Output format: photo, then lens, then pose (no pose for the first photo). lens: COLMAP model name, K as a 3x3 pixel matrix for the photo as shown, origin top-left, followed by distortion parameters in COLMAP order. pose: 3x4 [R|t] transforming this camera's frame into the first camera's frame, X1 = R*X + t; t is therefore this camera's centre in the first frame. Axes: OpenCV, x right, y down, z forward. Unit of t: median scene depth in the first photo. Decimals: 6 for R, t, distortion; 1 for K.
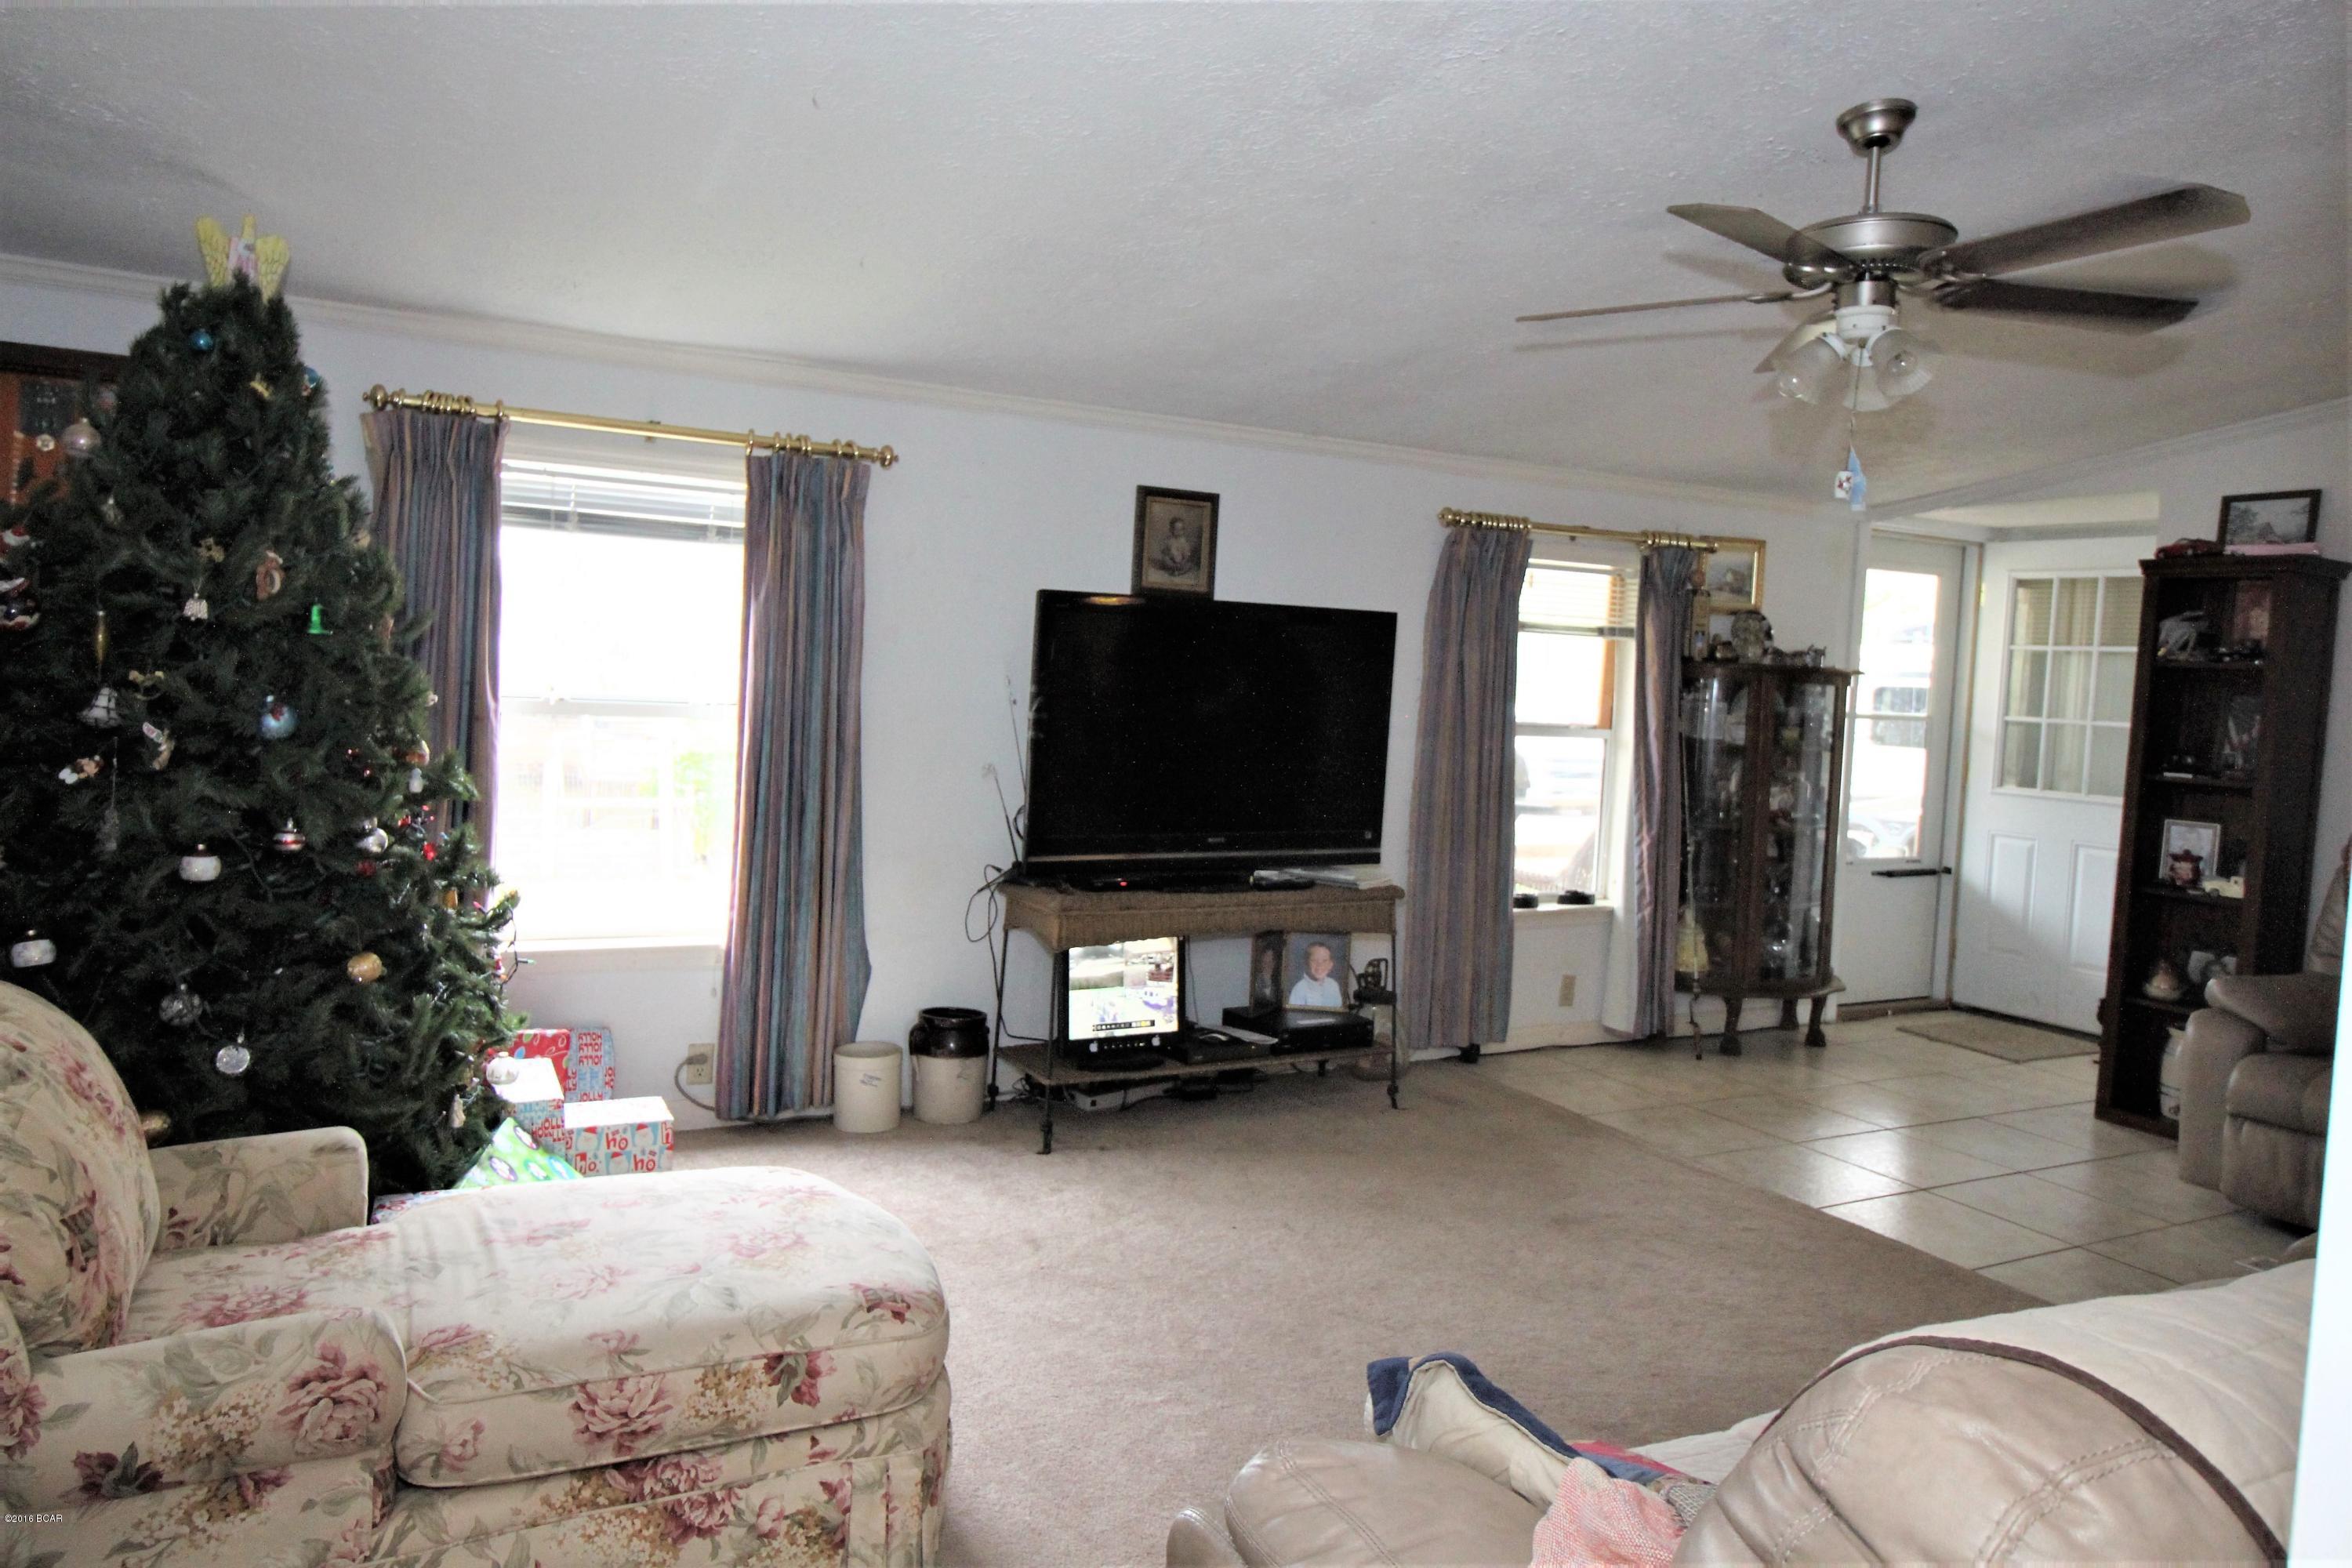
lens RADIAL K [[1691.3, 0, 1176.0], [0, 1691.3, 784.0], [0, 0, 1]] dist [0.034591, -0.008327]
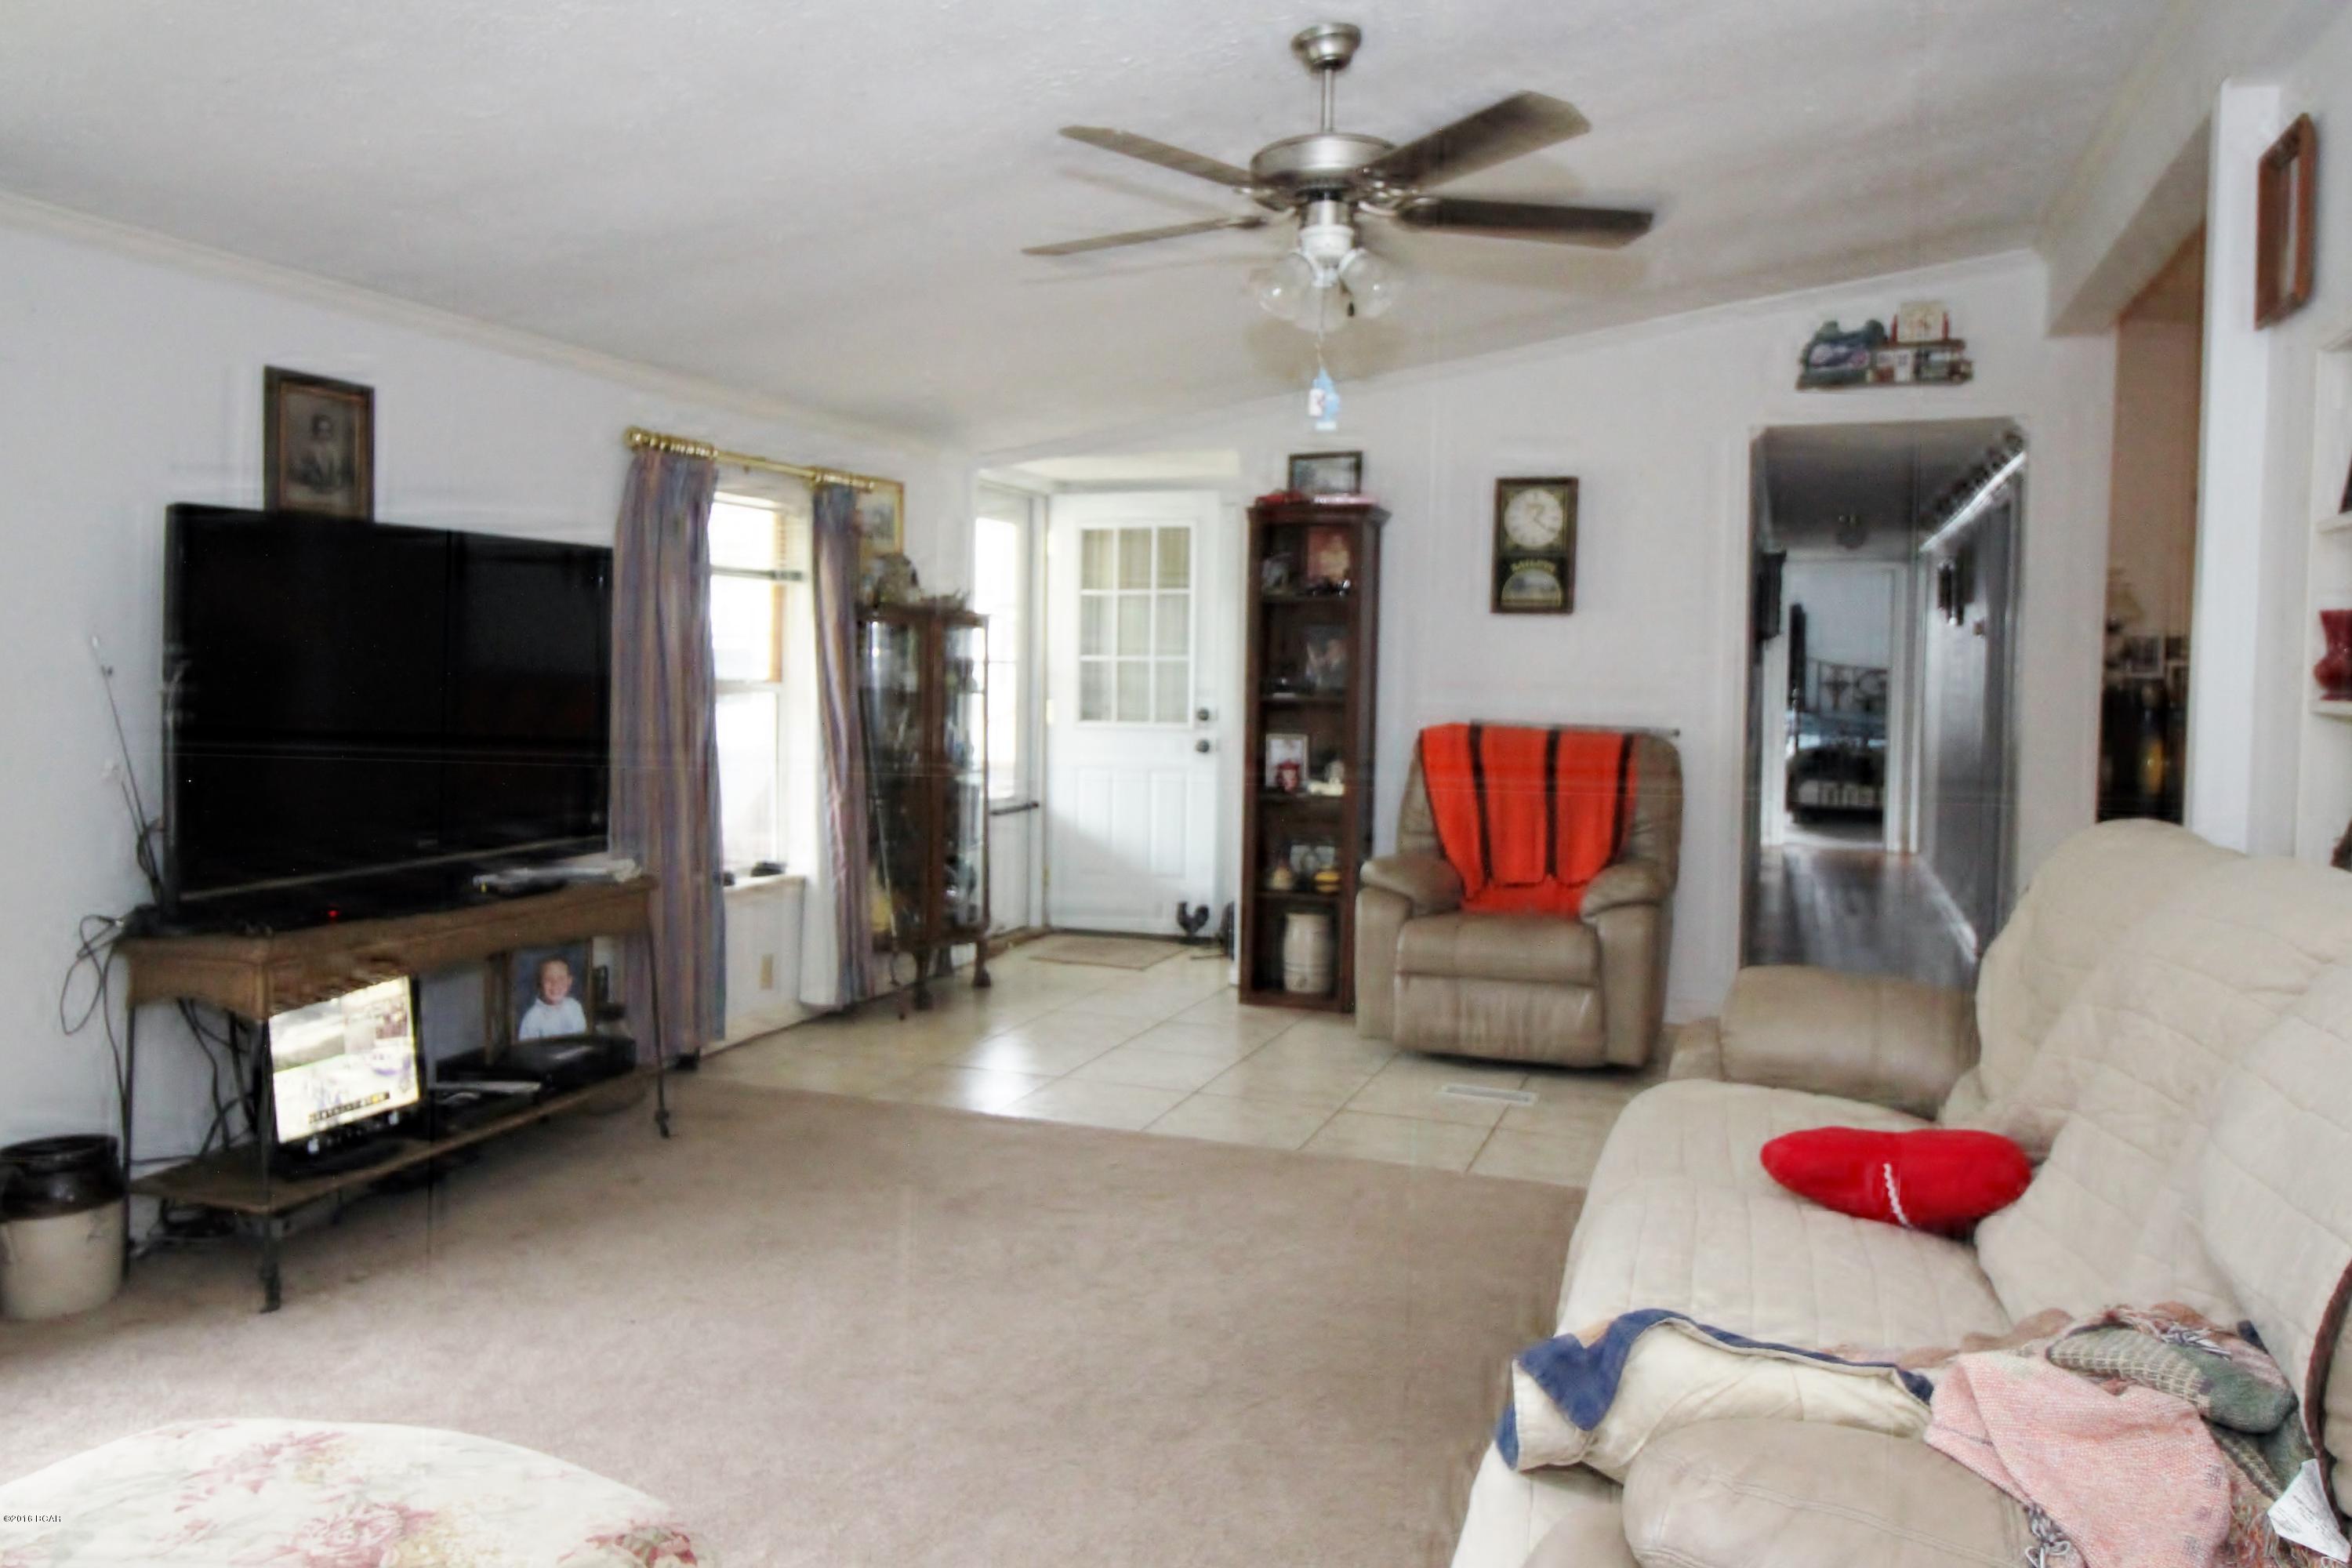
lens RADIAL K [[1691.3, 0, 1176.0], [0, 1691.3, 784.0], [0, 0, 1]] dist [0.034591, -0.008327]
pose [[0.738755, -0.086647, 0.668381, -0.234625], [0.078899, 0.996001, 0.041913, 0.000964], [-0.669339, 0.021771, 0.742638, 0.200184]]
